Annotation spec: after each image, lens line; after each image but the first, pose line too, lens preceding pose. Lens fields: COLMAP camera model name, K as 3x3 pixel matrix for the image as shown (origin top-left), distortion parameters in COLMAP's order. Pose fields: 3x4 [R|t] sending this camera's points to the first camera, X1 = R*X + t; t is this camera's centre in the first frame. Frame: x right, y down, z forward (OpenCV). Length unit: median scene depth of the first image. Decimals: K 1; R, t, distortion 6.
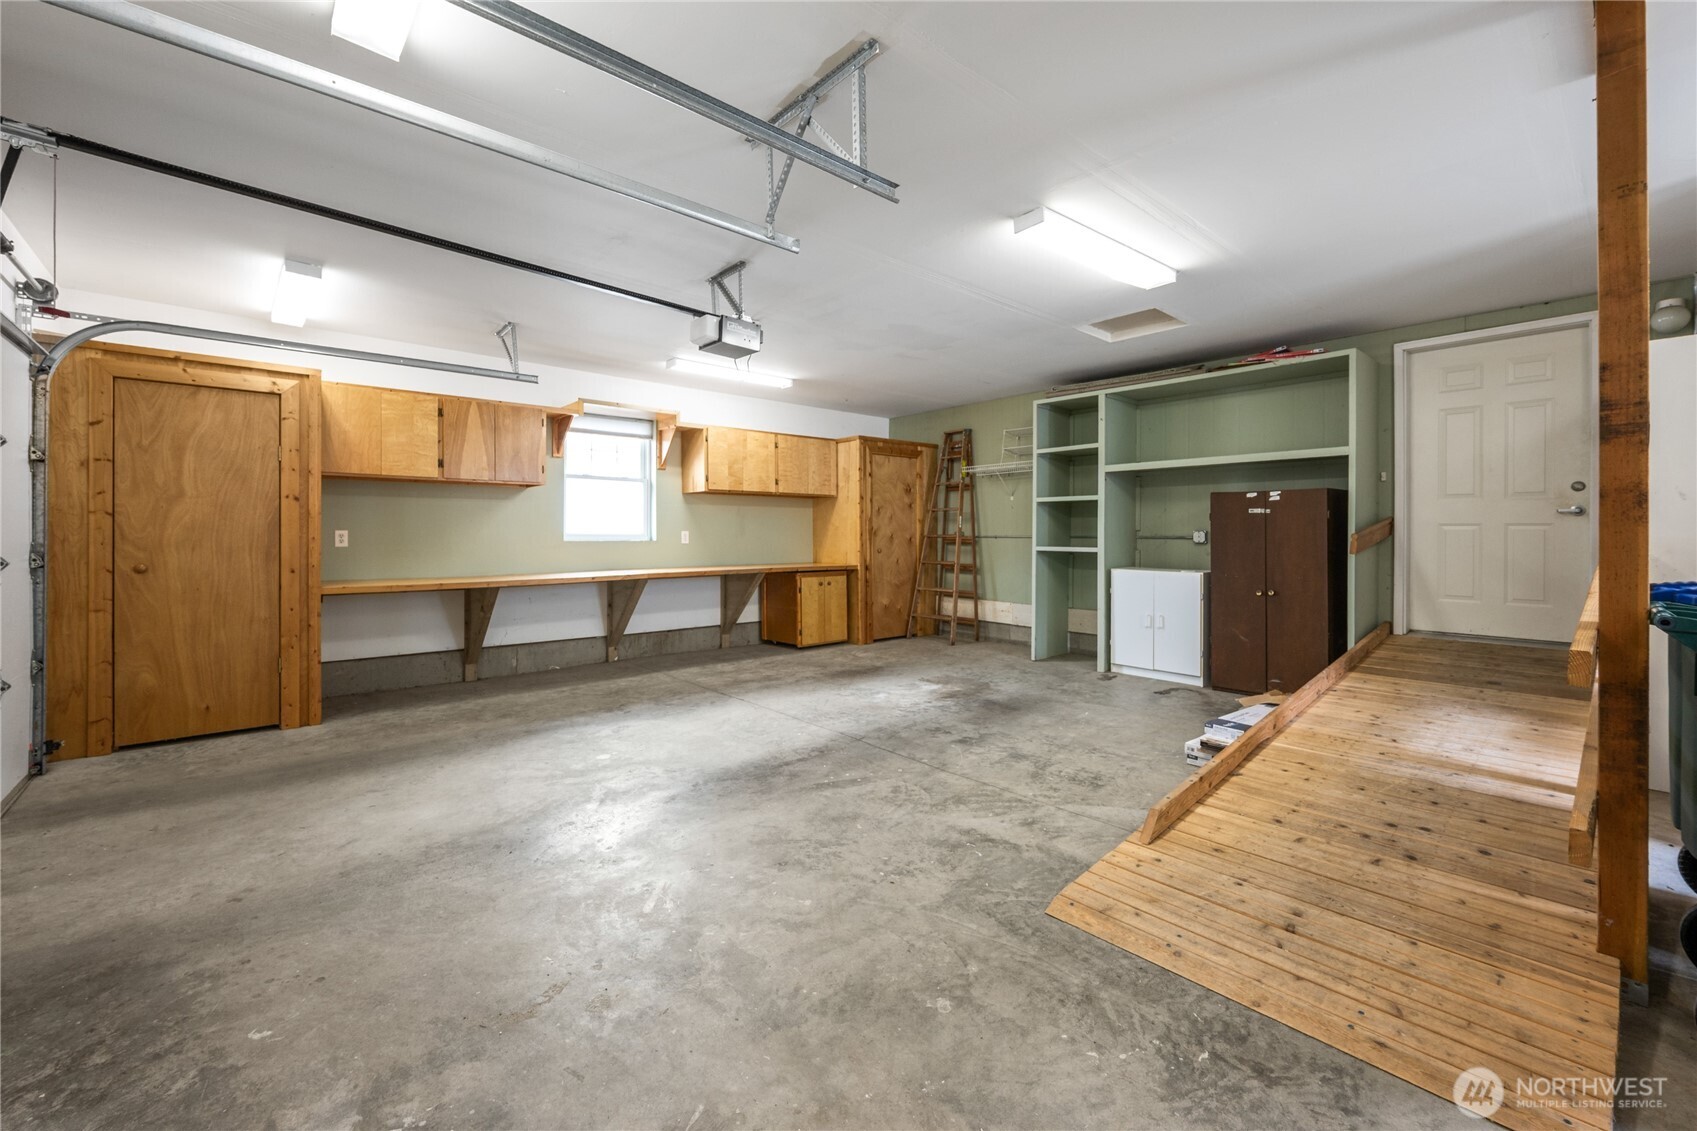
lens RADIAL K [[662.0, 0, 849.4], [0, 662.0, 530.2], [0, 0, 1]] dist [0.000465, -0.000254]
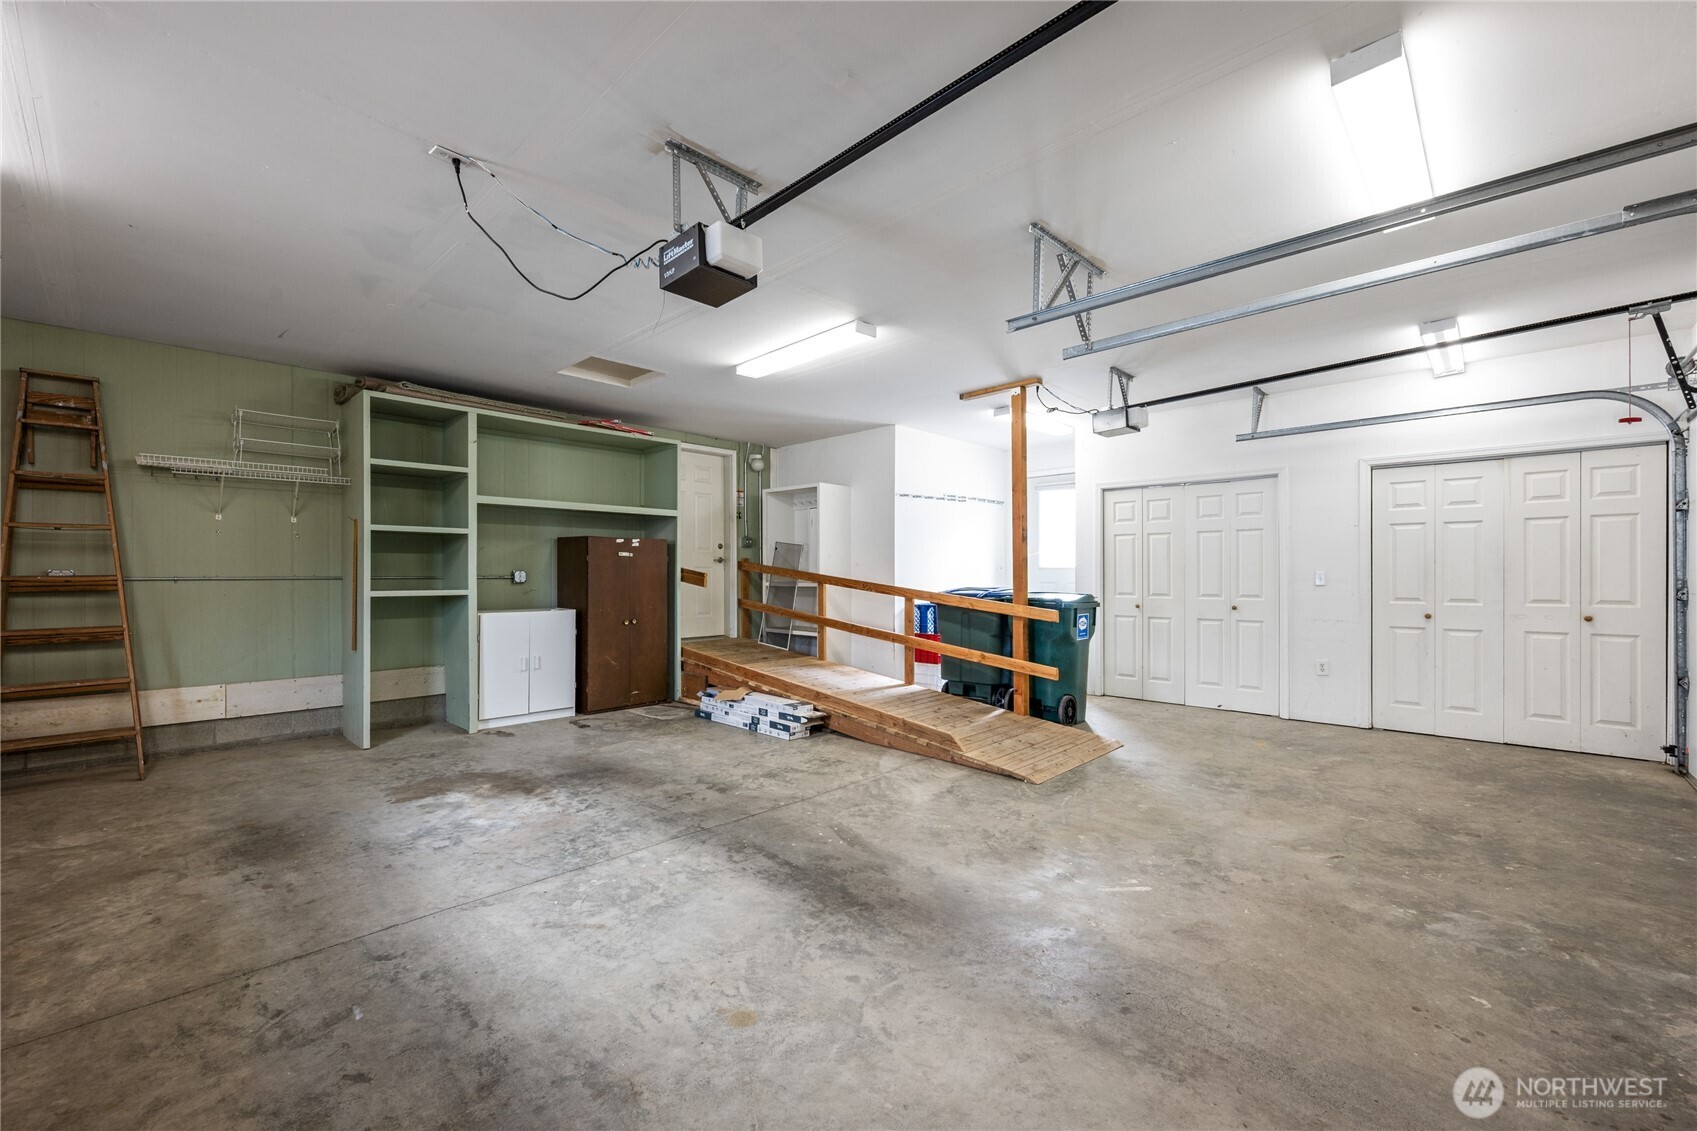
lens RADIAL K [[662.0, 0, 848.4], [0, 662.0, 573.0], [0, 0, 1]] dist [0.000465, -0.000254]
pose [[-0.041945, -0.000327, 0.999120, -0.882645], [-0.005099, 0.999987, 0.000113, 0.003874], [-0.999107, -0.005090, -0.041946, 0.951496]]
